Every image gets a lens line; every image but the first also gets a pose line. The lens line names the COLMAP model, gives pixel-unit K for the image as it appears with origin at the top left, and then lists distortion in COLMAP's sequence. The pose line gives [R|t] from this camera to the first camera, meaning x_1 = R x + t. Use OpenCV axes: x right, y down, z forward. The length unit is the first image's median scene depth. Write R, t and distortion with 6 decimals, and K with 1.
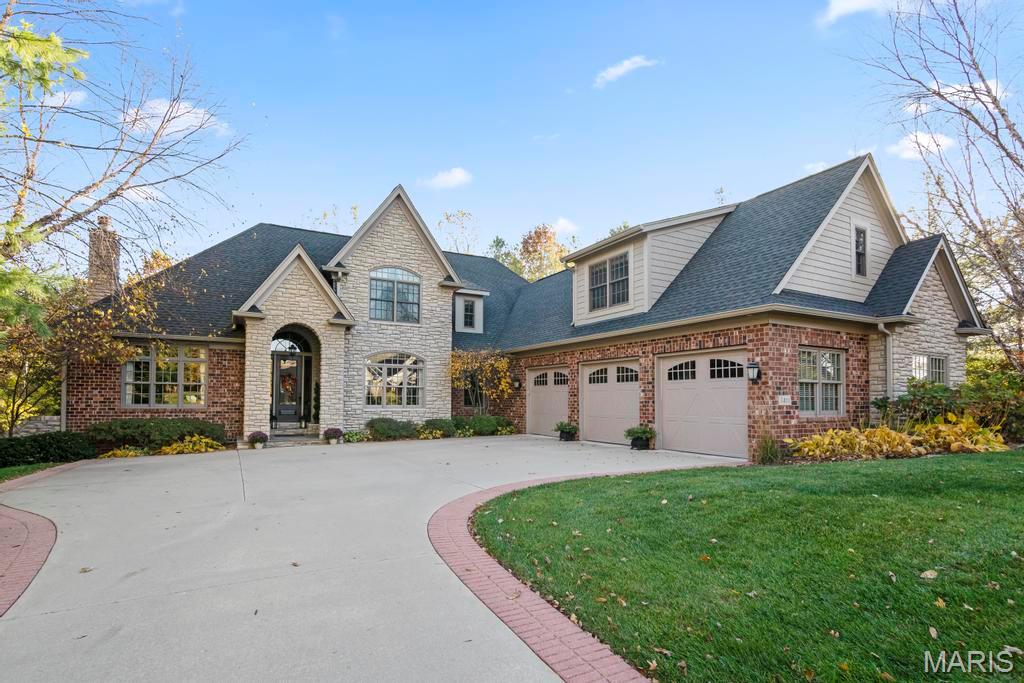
lens RADIAL K [[511.6, 0, 511.3], [0, 511.6, 388.7], [0, 0, 1]] dist [-0.005573, -0.000674]
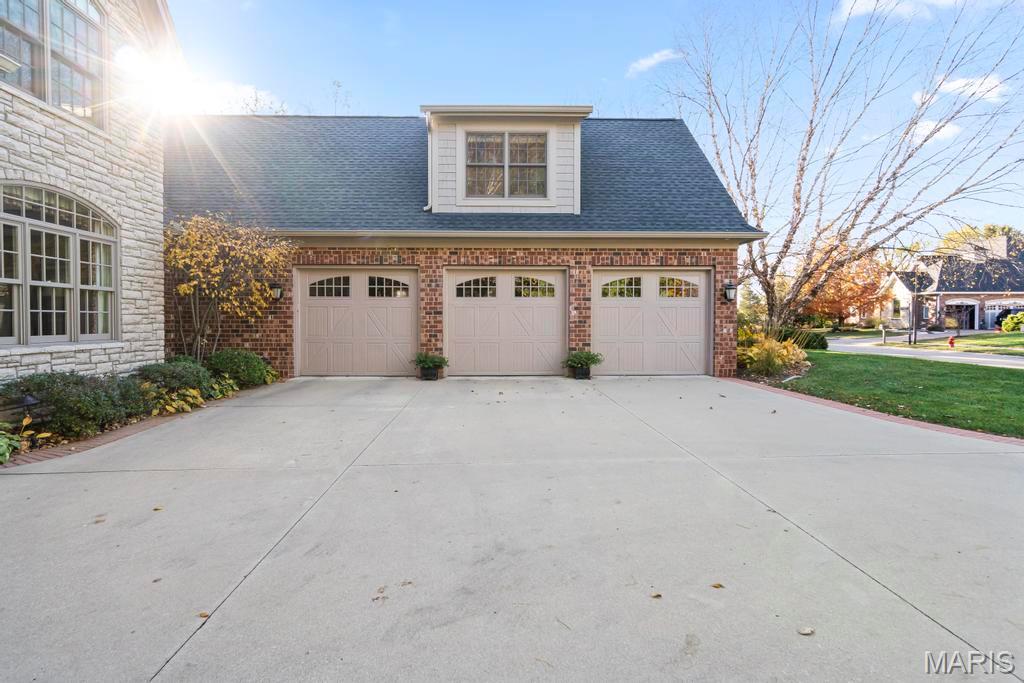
lens RADIAL K [[512.7, 0, 504.9], [0, 512.7, 336.5], [0, 0, 1]] dist [0.000184, 0.000246]
pose [[0.453901, -0.031694, 0.890488, -0.474707], [-0.016568, 0.998894, 0.043997, 0.012960], [-0.890898, -0.034723, 0.452874, 0.631687]]
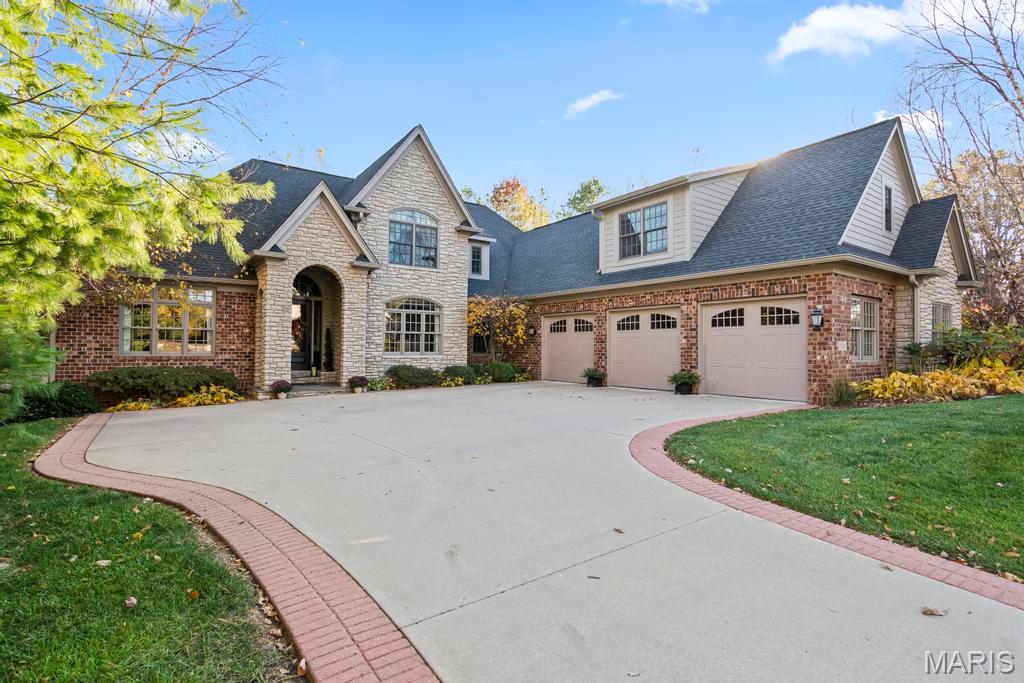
lens RADIAL K [[494.9, 0, 512.0], [0, 494.9, 341.5], [0, 0, 1]] dist [-0.004054, -0.000238]
pose [[0.991848, 0.000845, 0.127423, -0.187746], [-0.002032, 0.999956, 0.009188, 0.003646], [-0.127409, -0.009372, 0.991806, 0.049636]]
